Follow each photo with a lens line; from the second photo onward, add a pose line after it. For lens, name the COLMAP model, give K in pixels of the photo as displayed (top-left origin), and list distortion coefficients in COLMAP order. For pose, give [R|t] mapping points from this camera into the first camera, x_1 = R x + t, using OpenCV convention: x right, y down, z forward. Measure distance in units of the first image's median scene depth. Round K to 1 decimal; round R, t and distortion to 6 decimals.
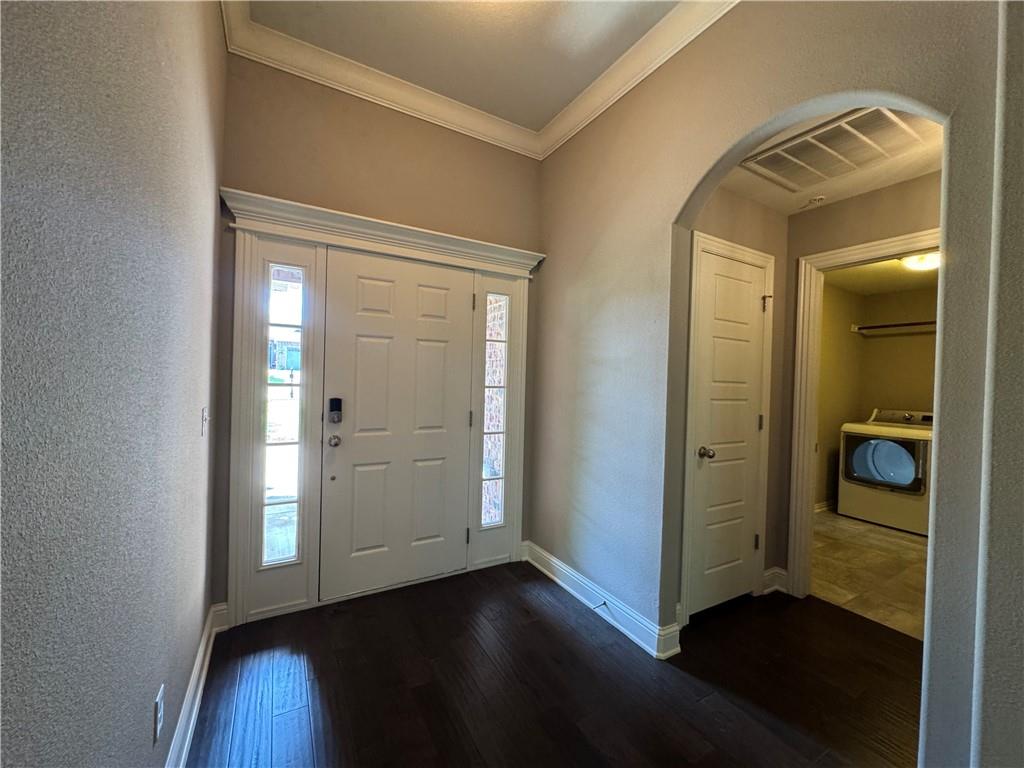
lens RADIAL K [[408.7, 0, 513.5], [0, 408.7, 383.5], [0, 0, 1]] dist [-0.002149, -0.000144]
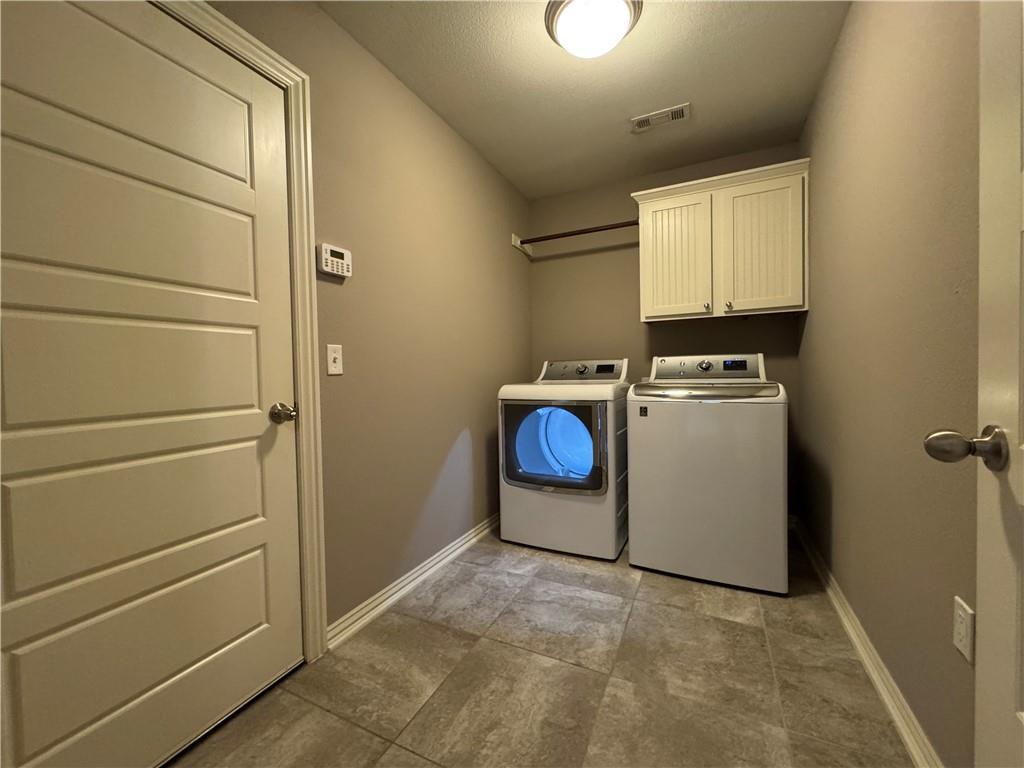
lens RADIAL K [[408.7, 0, 509.5], [0, 408.7, 379.8], [0, 0, 1]] dist [-0.002149, -0.000144]
pose [[0.827870, -0.059918, 0.557711, 0.496833], [0.049704, 0.998203, 0.033461, 0.071904], [-0.558714, 0.000018, 0.829361, 0.511868]]
